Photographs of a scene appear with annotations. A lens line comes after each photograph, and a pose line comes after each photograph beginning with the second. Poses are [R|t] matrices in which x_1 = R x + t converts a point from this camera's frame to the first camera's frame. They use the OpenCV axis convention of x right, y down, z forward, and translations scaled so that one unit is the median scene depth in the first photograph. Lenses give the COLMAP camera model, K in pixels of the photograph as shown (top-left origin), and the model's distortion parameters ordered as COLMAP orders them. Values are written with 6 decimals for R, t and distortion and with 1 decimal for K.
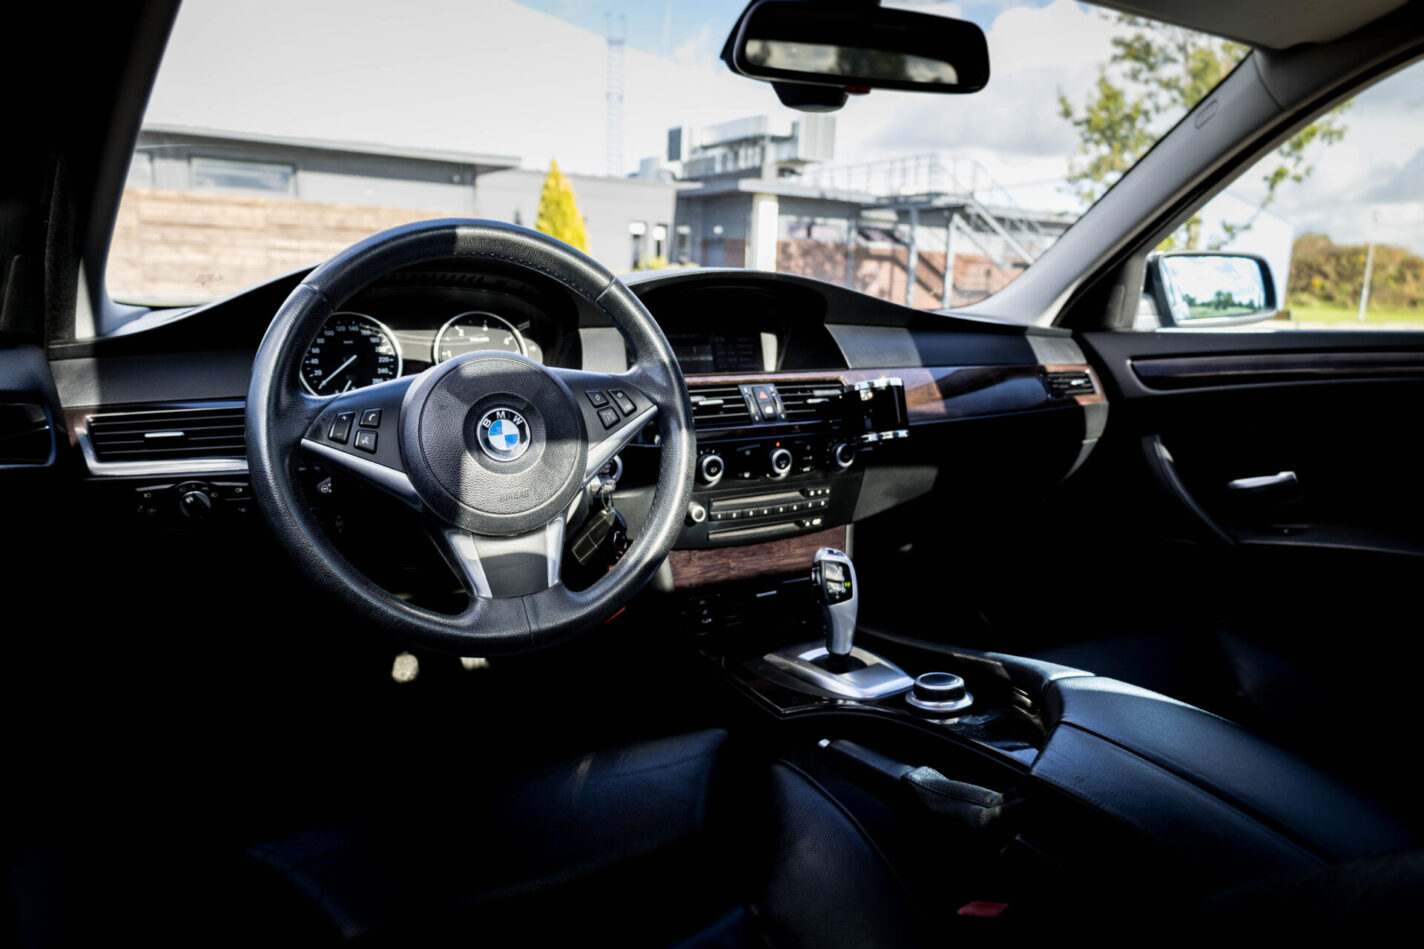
lens RADIAL K [[937.2, 0, 712.0], [0, 937.2, 474.5], [0, 0, 1]] dist [-0.040960, 0.119153]
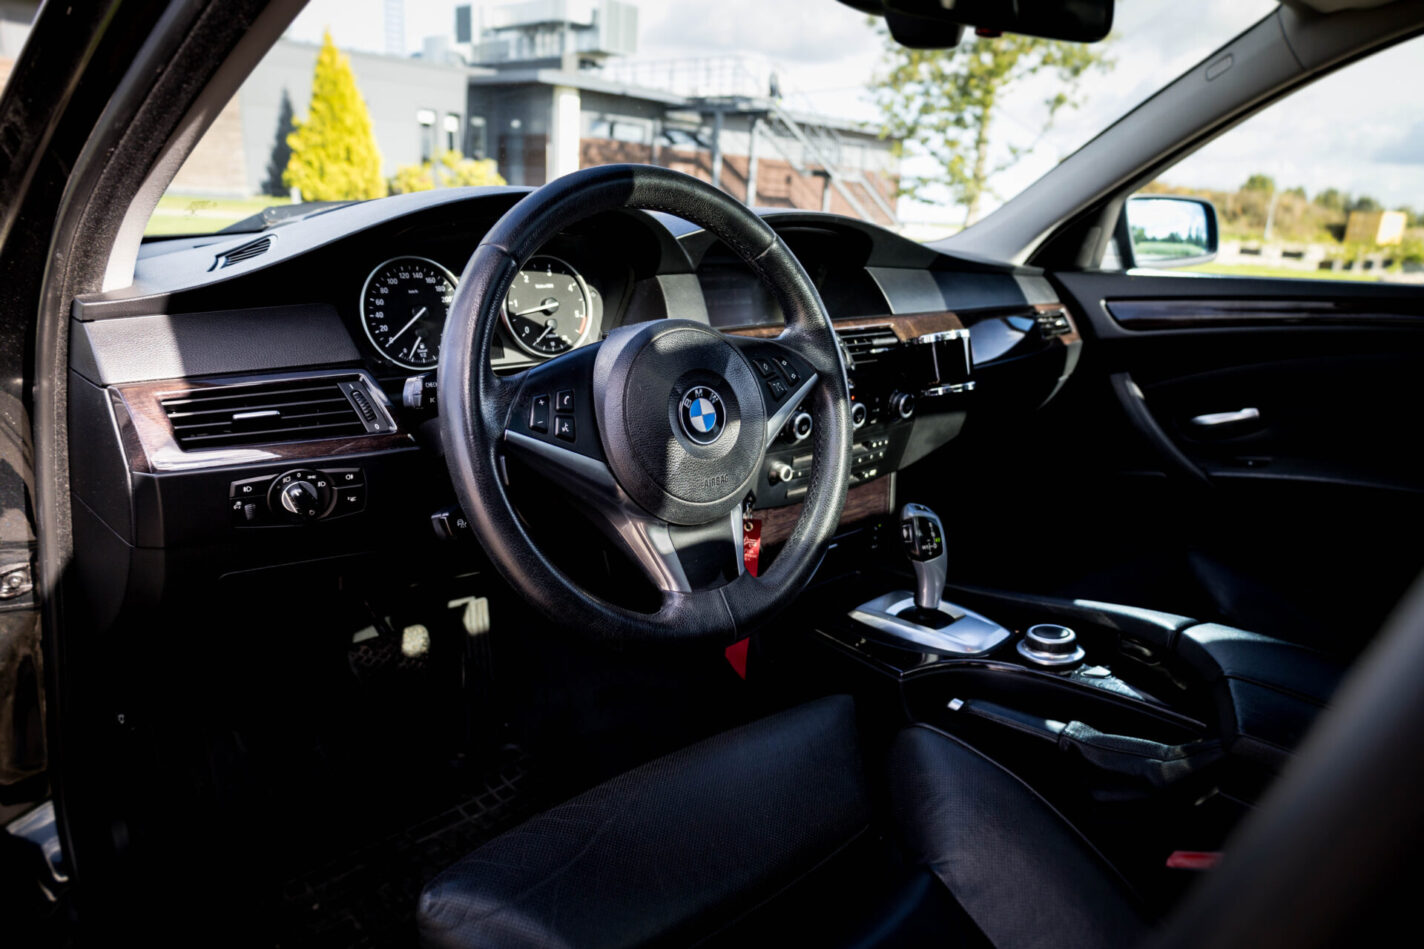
lens RADIAL K [[937.2, 0, 712.0], [0, 937.2, 474.5], [0, 0, 1]] dist [-0.040960, 0.119153]
pose [[0.975525, -0.032920, 0.217408, -0.214896], [0.010612, 0.994626, 0.102990, -0.040910], [-0.219630, -0.098162, 0.970632, 0.057776]]
